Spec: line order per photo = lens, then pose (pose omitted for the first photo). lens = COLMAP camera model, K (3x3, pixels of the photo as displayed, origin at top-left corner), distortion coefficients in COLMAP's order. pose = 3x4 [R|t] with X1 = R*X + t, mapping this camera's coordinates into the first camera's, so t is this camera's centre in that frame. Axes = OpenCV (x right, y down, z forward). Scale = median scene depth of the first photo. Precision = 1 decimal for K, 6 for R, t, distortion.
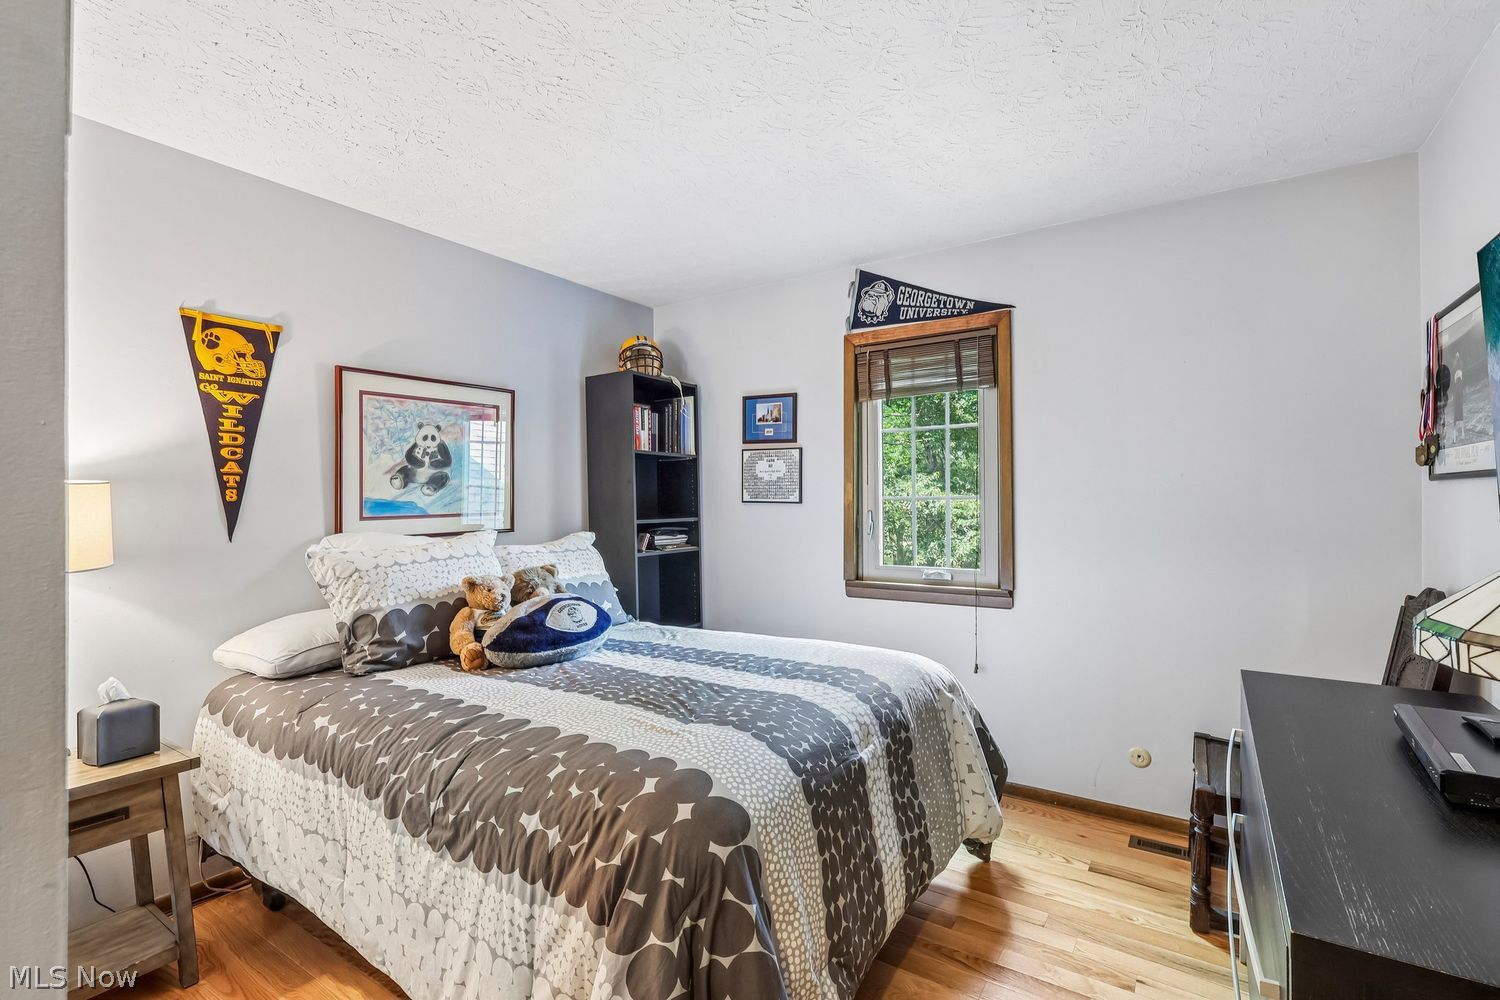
lens RADIAL K [[692.0, 0, 751.4], [0, 692.0, 494.5], [0, 0, 1]] dist [-0.000929, -0.000051]
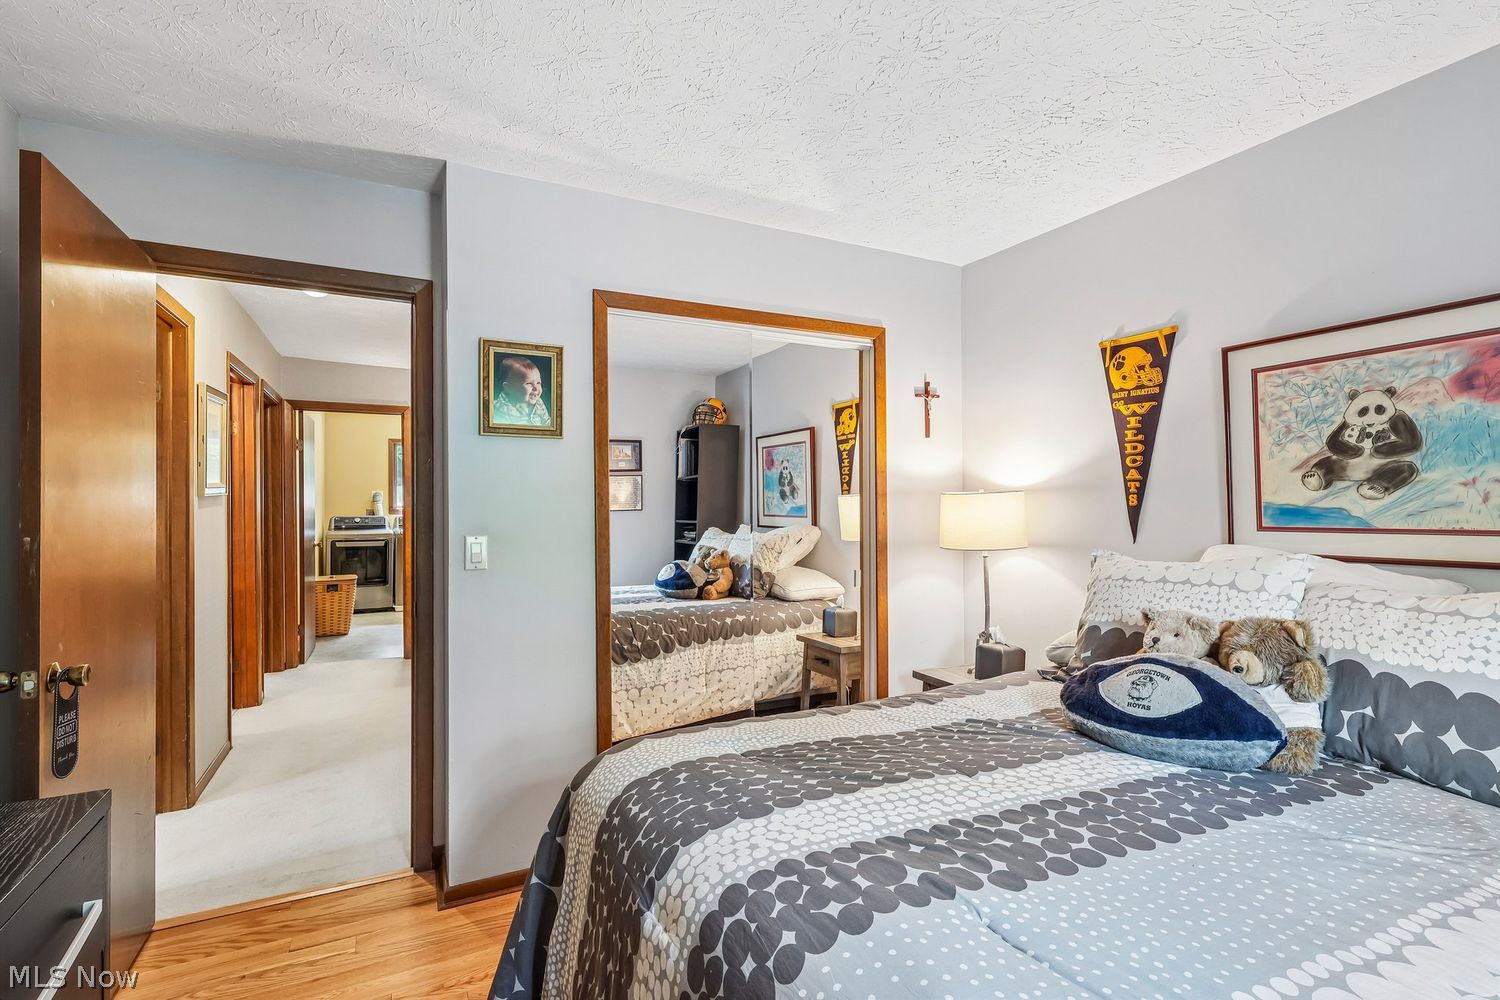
lens RADIAL K [[692.0, 0, 753.4], [0, 692.0, 495.4], [0, 0, 1]] dist [-0.000929, -0.000051]
pose [[-0.483545, -0.005346, -0.875303, 0.473132], [0.008016, 0.999912, -0.010536, 0.000341], [0.875283, -0.012111, -0.483460, 0.987419]]
